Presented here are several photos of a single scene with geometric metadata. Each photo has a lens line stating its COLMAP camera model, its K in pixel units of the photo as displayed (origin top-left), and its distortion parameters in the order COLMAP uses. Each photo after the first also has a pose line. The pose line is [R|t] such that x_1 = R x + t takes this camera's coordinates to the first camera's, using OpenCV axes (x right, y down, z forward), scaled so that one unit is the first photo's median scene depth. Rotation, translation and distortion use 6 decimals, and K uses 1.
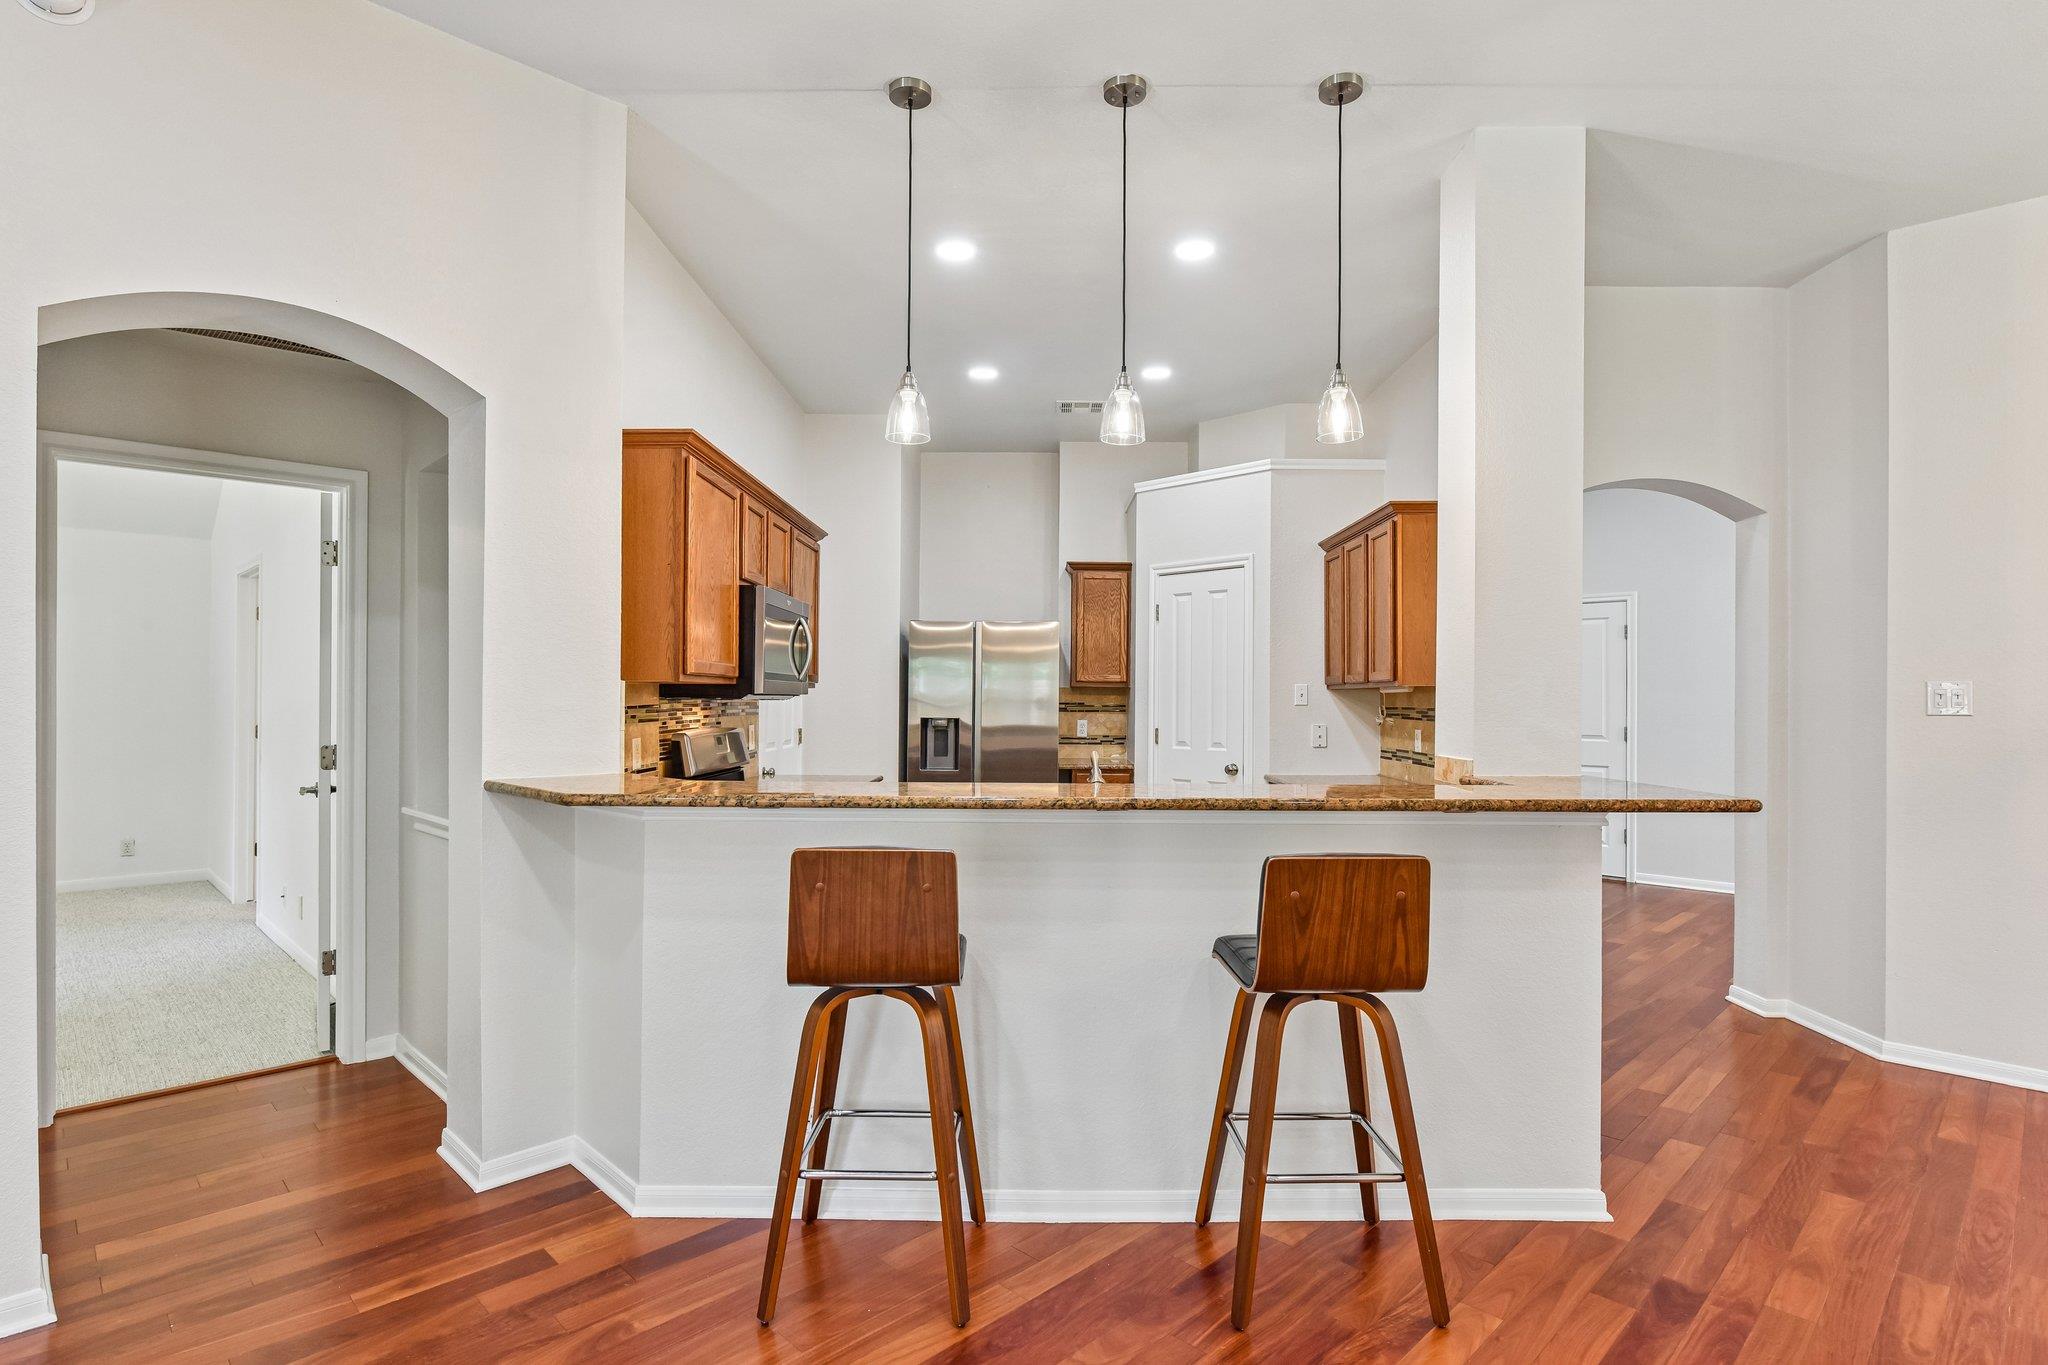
lens RADIAL K [[1048.6, 0, 1024.0], [0, 1048.6, 682.5], [0, 0, 1]] dist [0.000513, 0.000201]
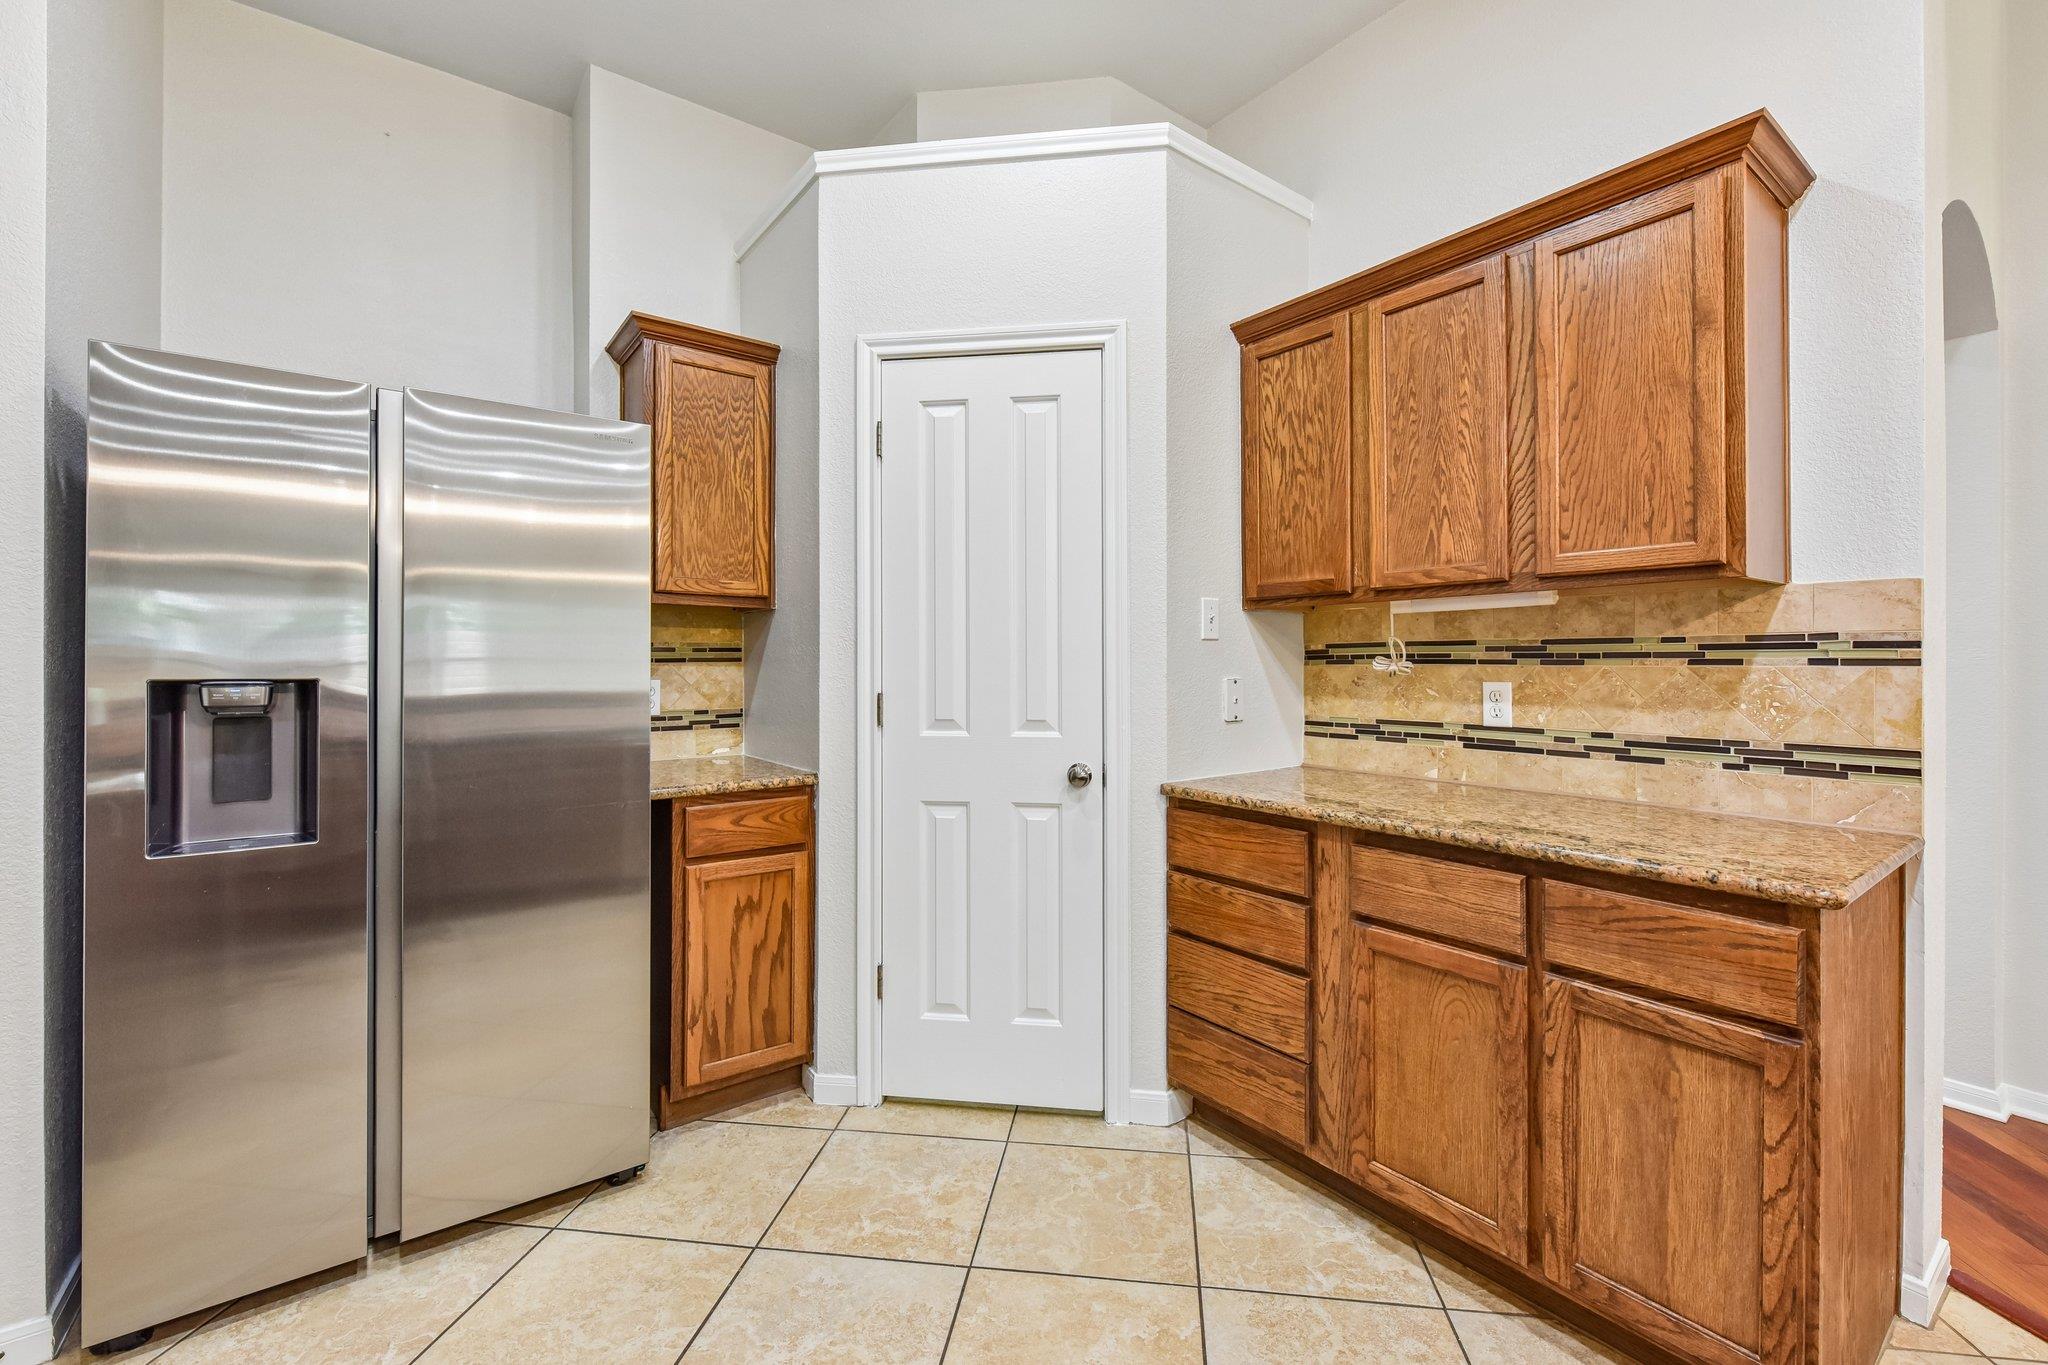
lens RADIAL K [[864.5, 0, 1031.7], [0, 864.5, 665.6], [0, 0, 1]] dist [0.001866, 0.000150]
pose [[0.784727, -0.008714, 0.619780, -0.054929], [-0.003573, 0.999821, 0.018581, 0.024358], [-0.619831, -0.016796, 0.784556, 0.661004]]
